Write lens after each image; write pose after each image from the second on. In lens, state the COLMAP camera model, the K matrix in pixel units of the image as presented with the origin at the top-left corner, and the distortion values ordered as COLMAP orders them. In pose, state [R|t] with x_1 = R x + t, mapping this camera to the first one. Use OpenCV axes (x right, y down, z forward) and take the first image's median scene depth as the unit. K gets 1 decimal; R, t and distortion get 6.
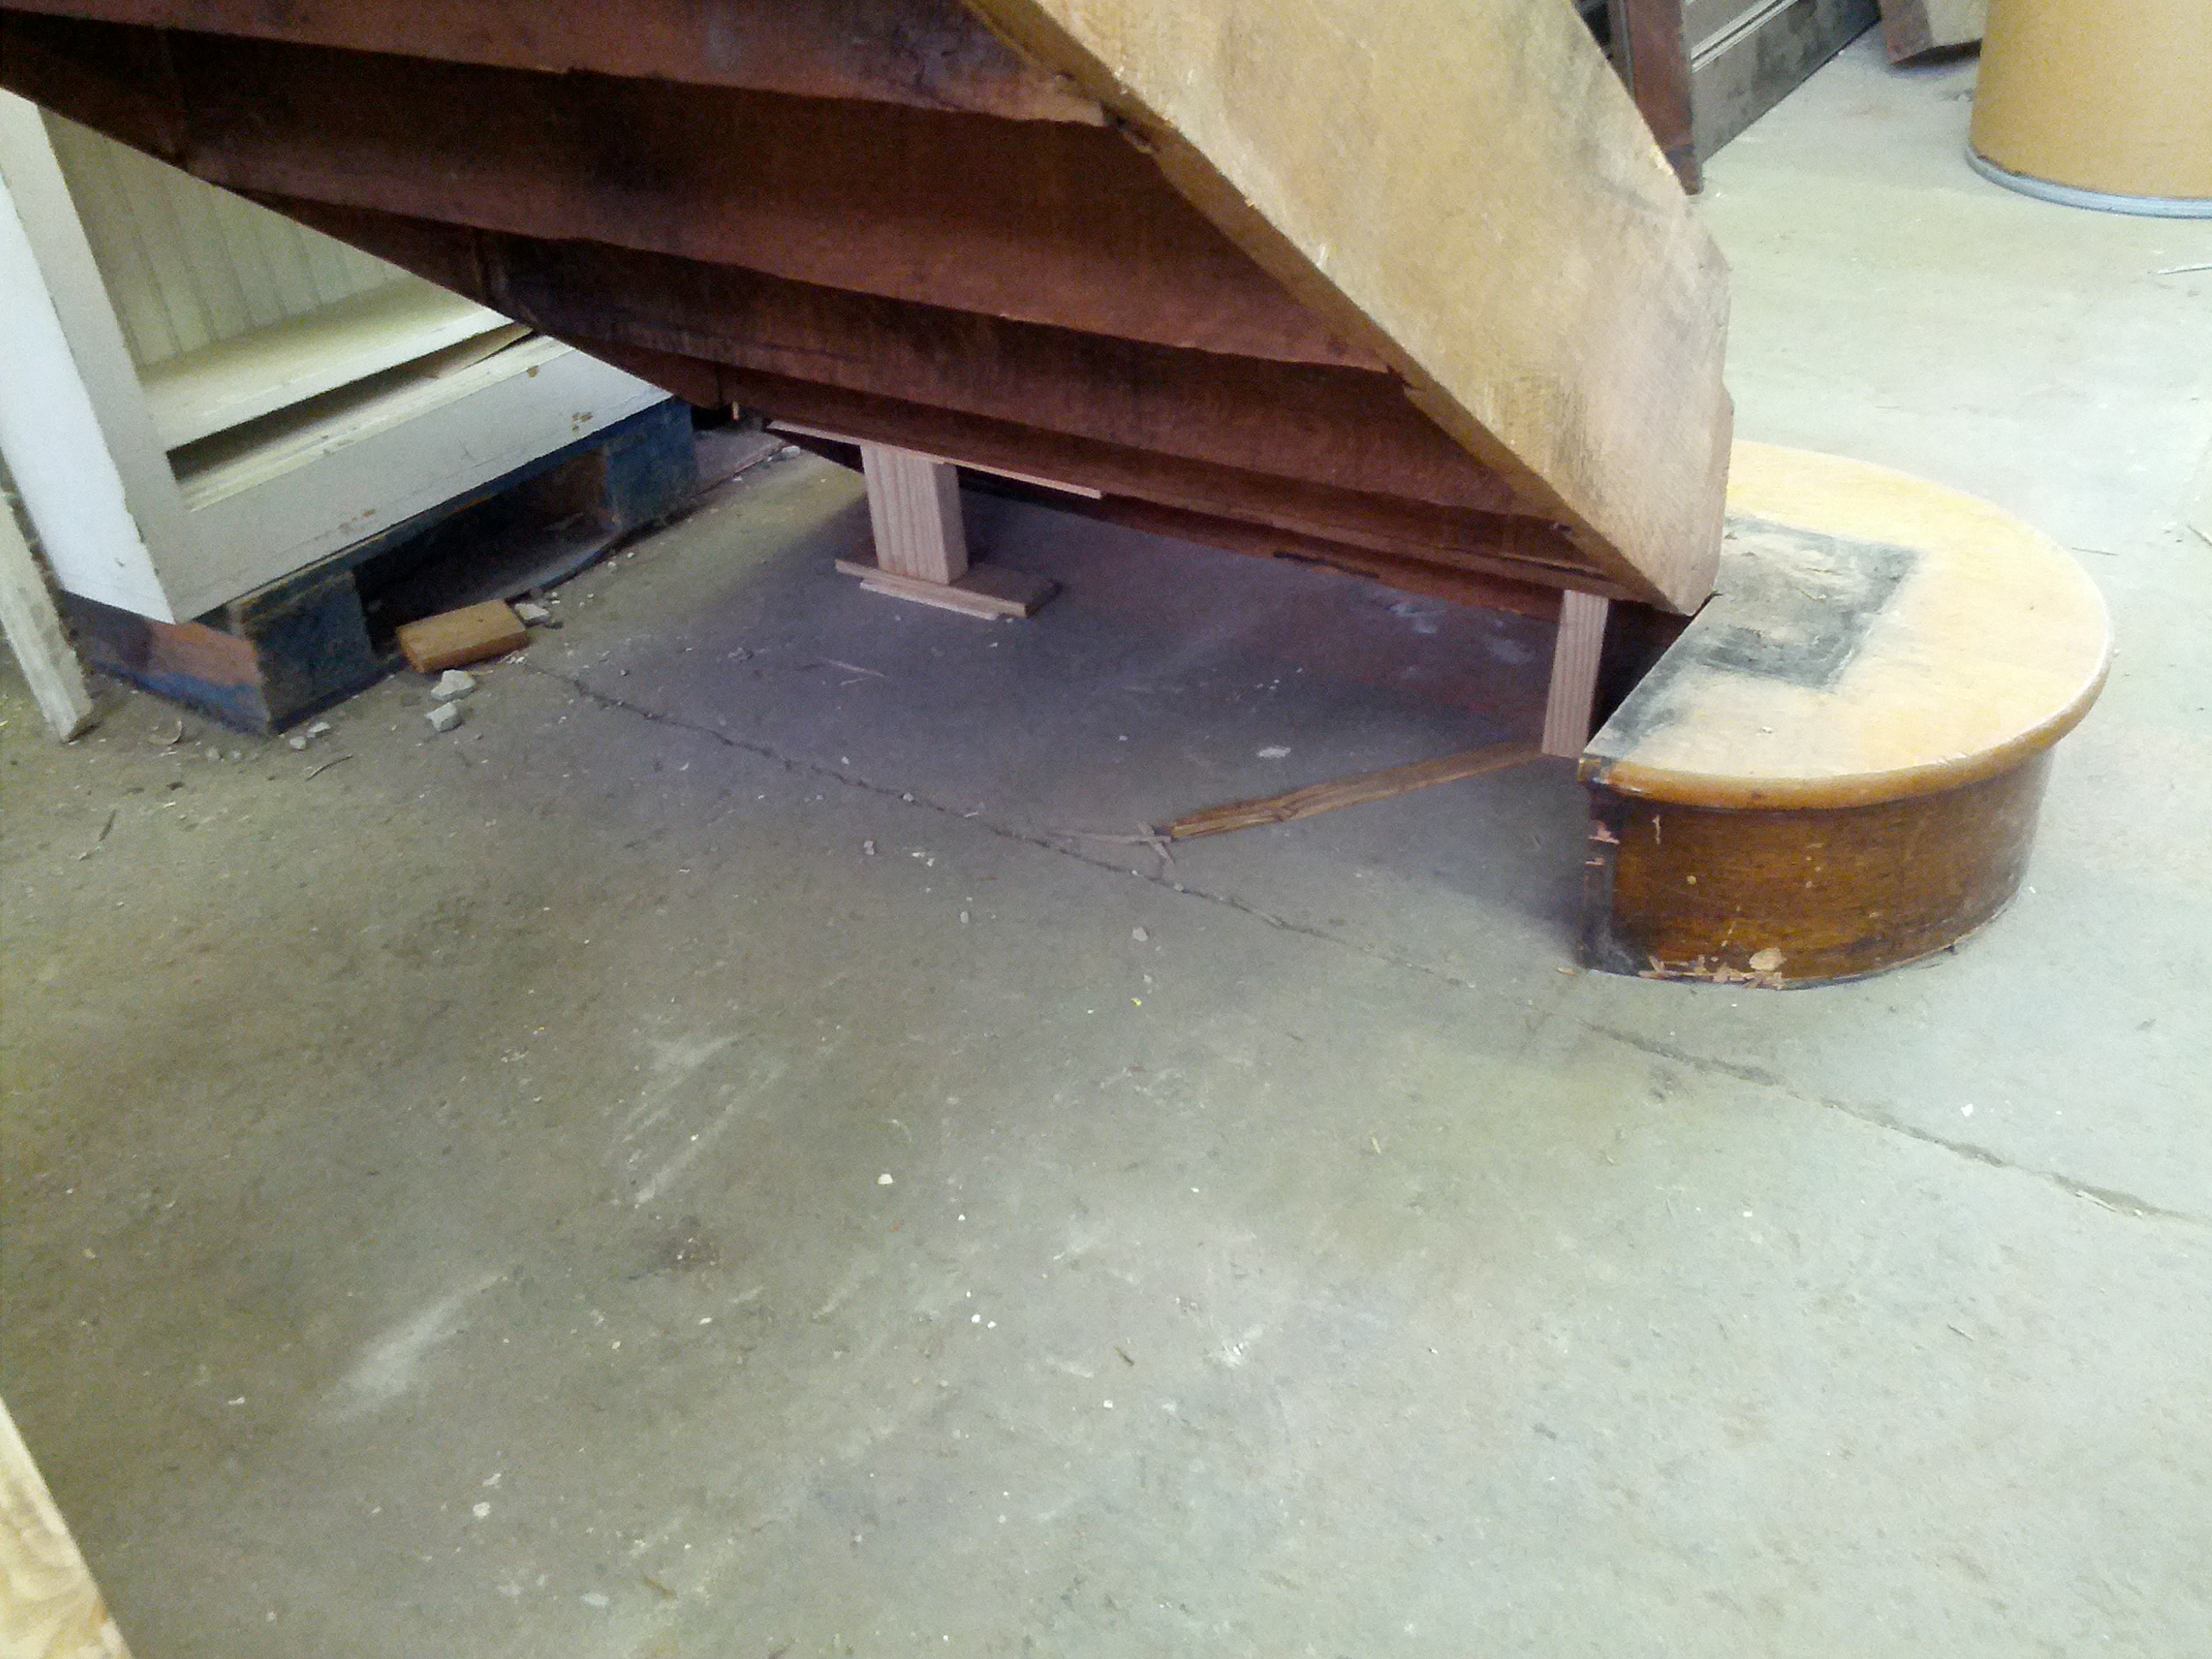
lens RADIAL K [[2119.6, 0, 1105.2], [0, 2119.6, 827.6], [0, 0, 1]] dist [0.015593, 0.000000]
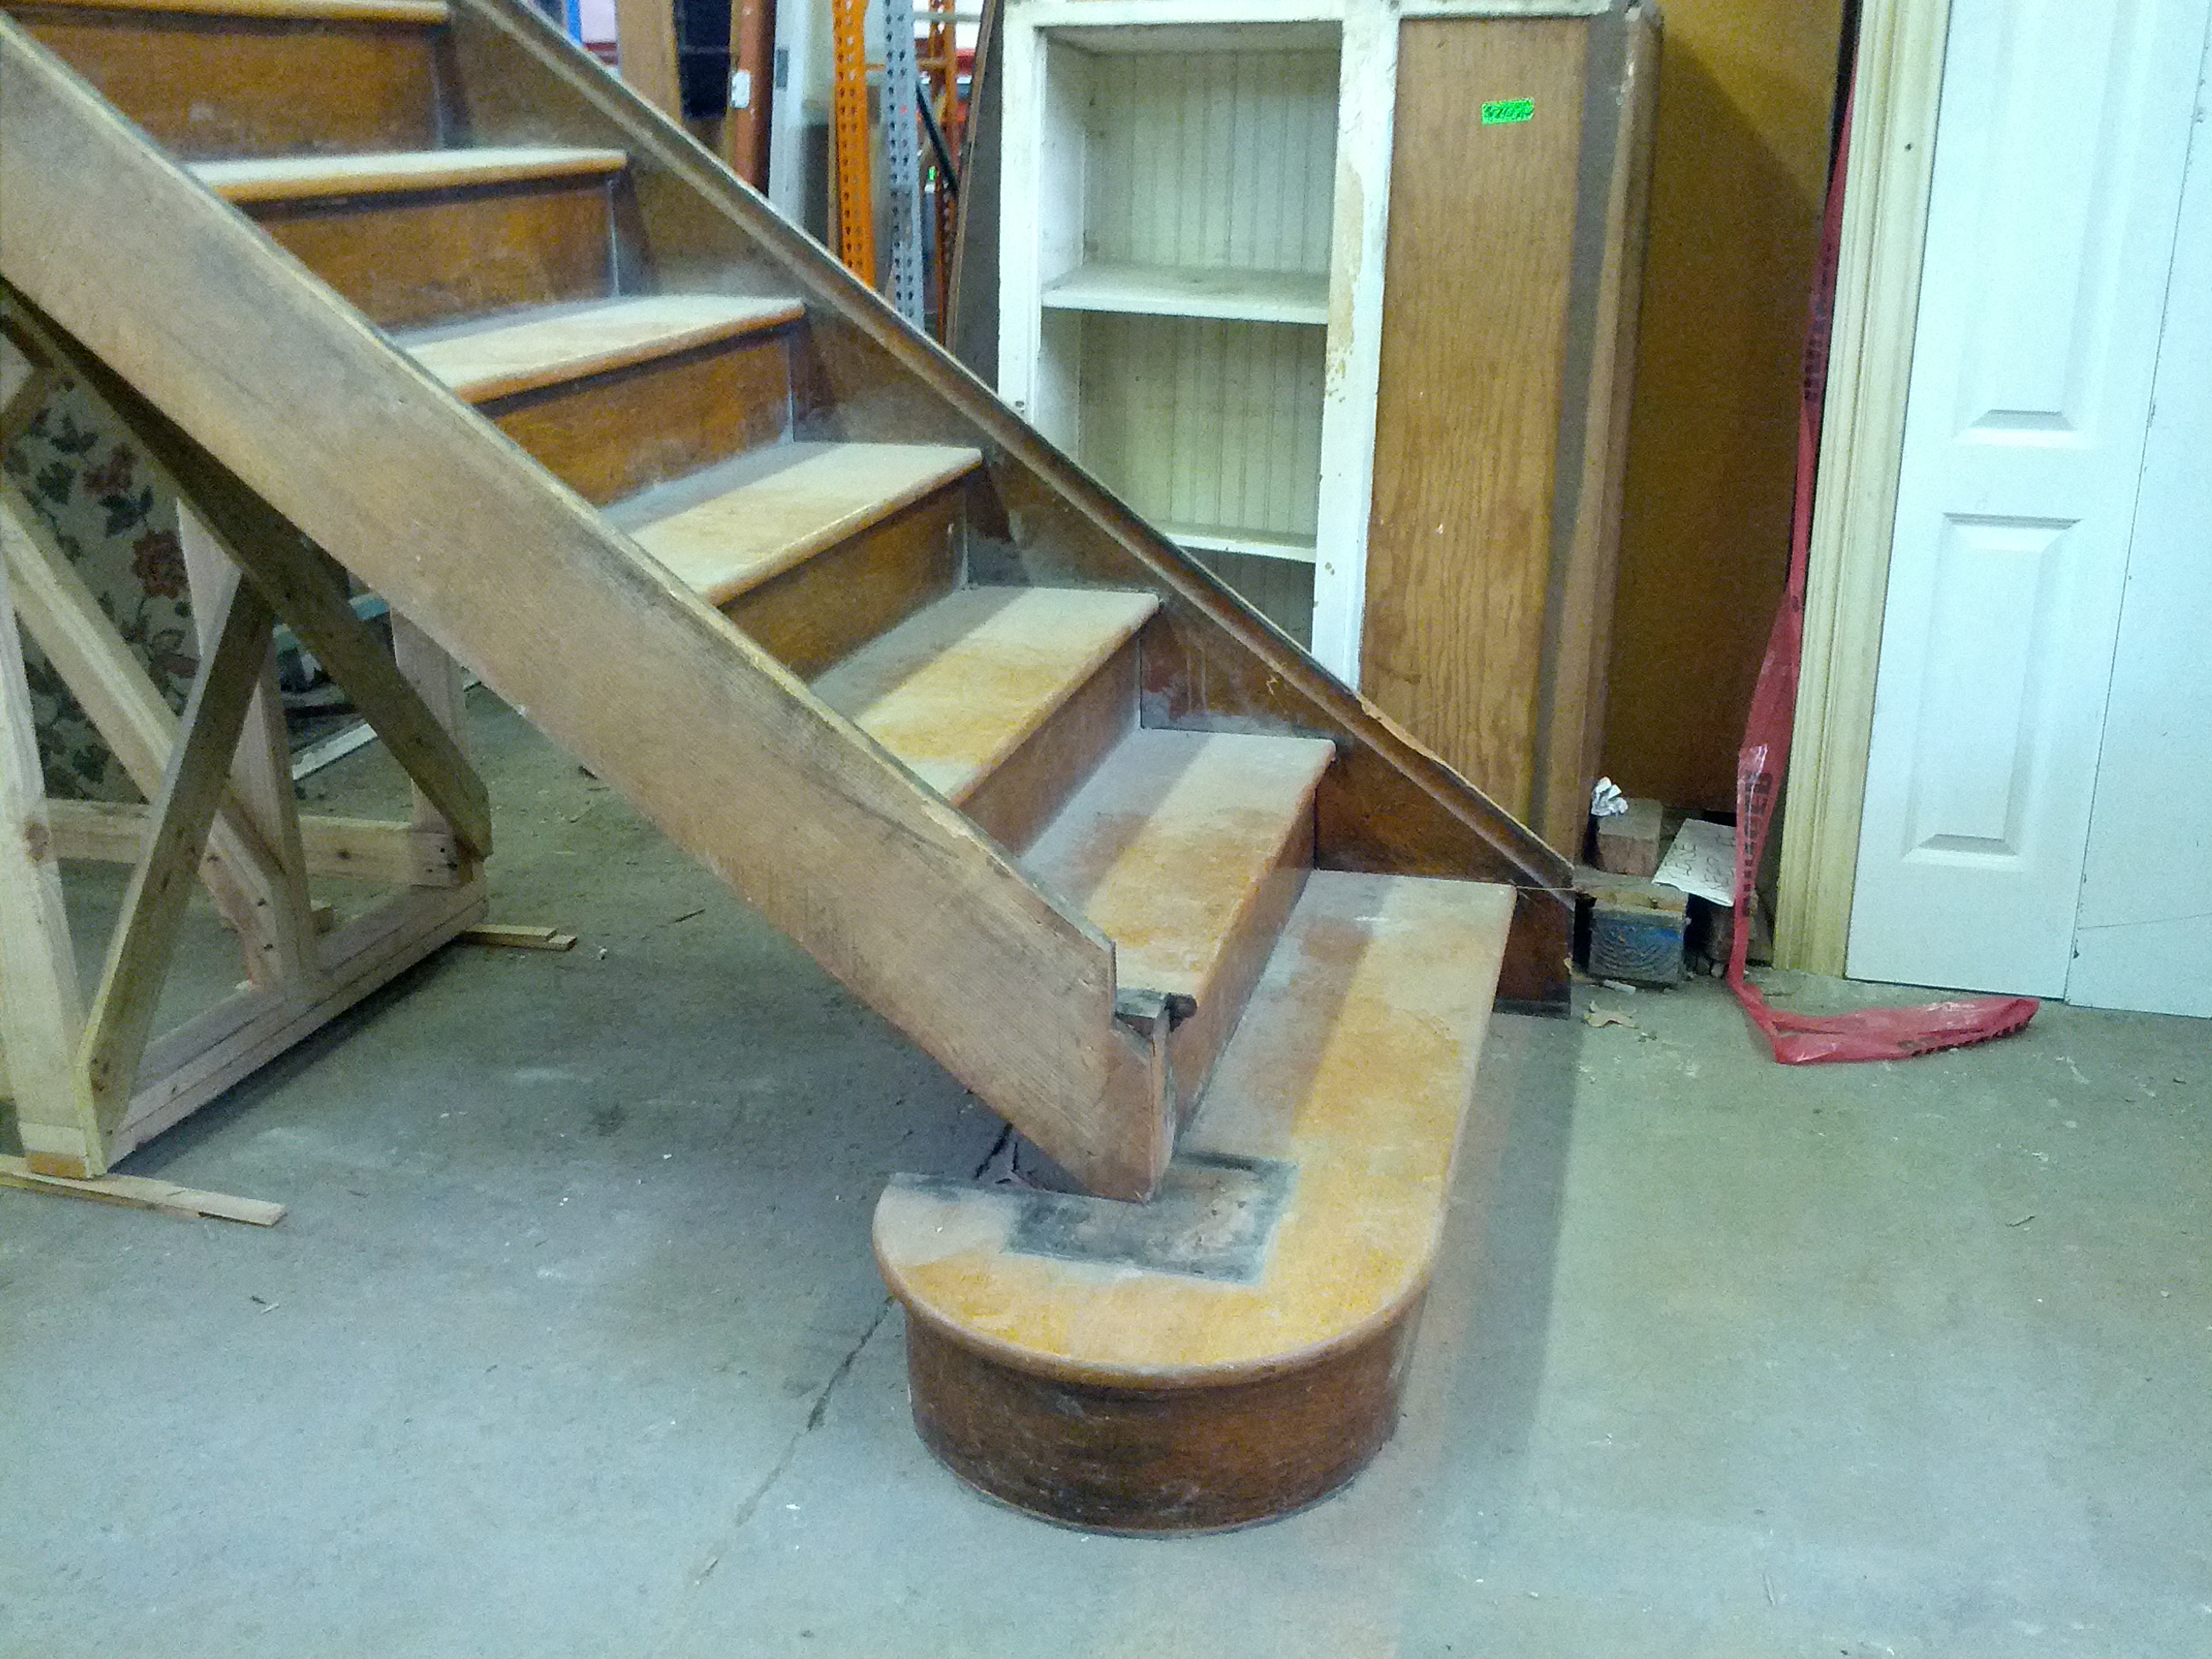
lens RADIAL K [[2119.6, 0, 1105.0], [0, 2119.6, 828.0], [0, 0, 1]] dist [0.015593, 0.000000]
pose [[0.330583, 0.378282, -0.864649, 1.369931], [-0.549734, 0.821873, 0.149386, -0.500831], [0.767142, 0.425943, 0.479652, 0.272314]]
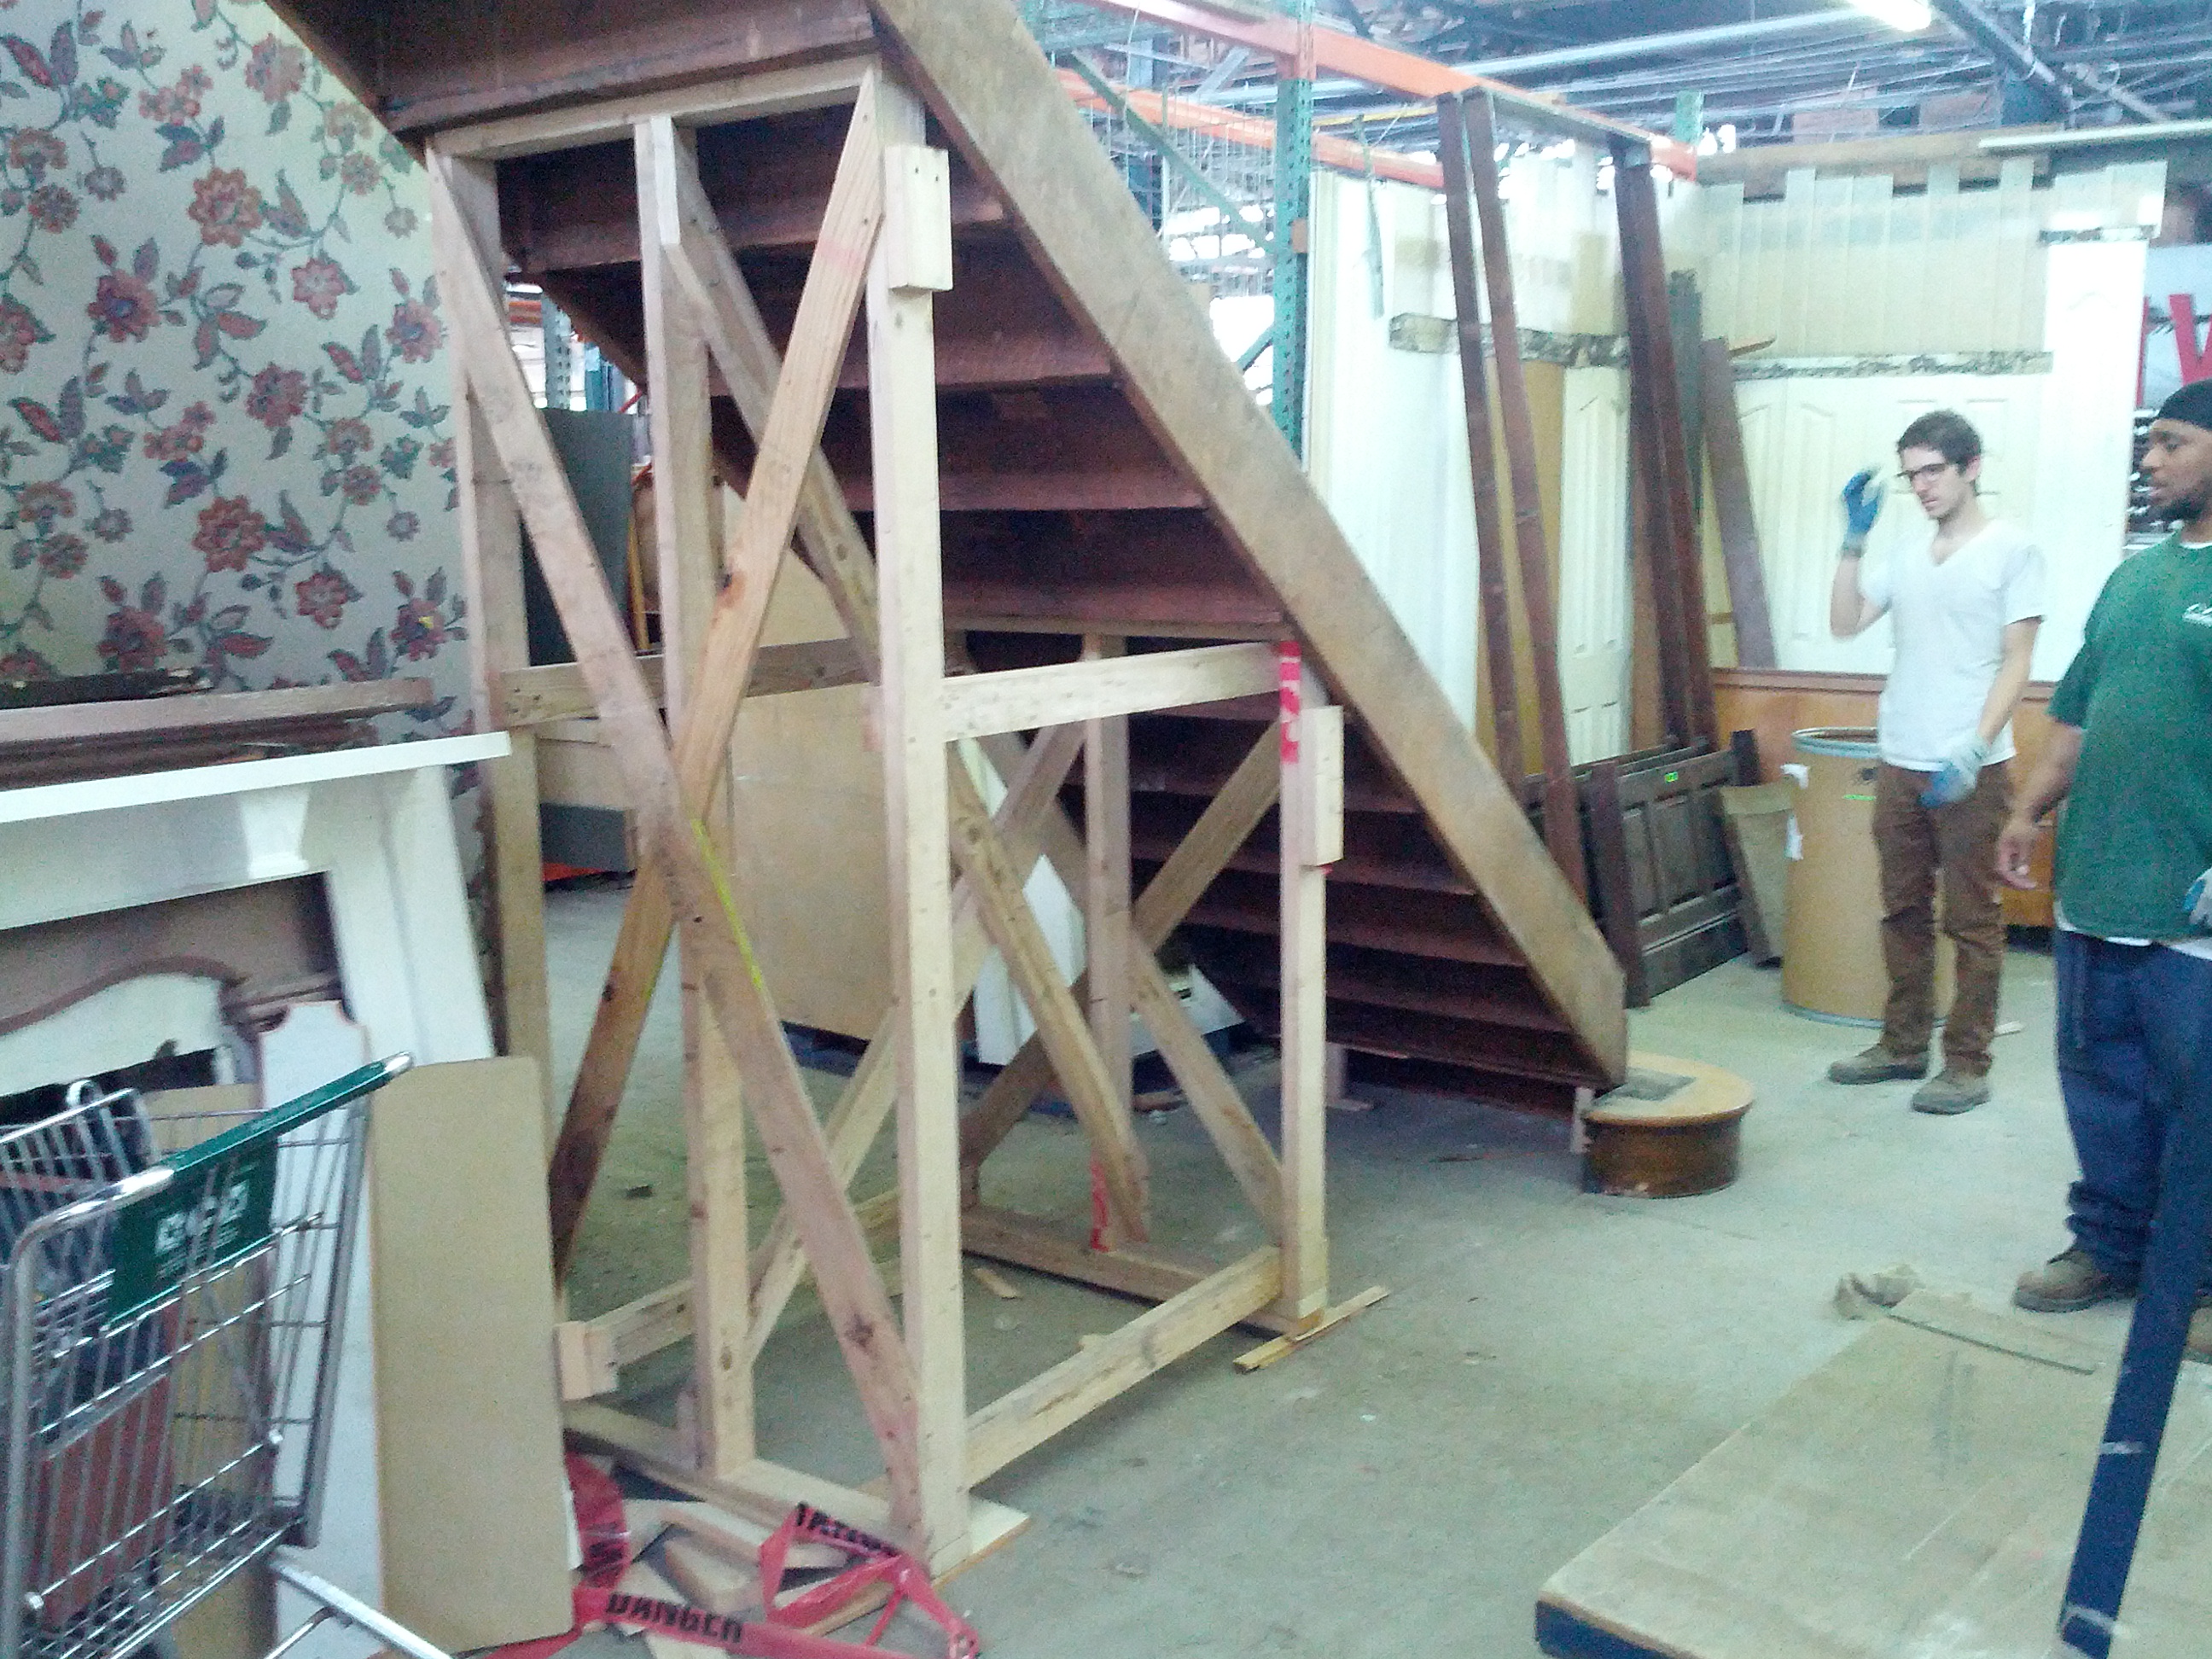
lens RADIAL K [[2119.6, 0, 1106.0], [0, 2119.6, 831.6], [0, 0, 1]] dist [0.015593, 0.000000]
pose [[0.996320, 0.072018, -0.046484, -0.354749], [-0.084796, 0.907365, -0.411701, 0.916901], [0.012528, 0.414127, 0.910133, -2.007849]]
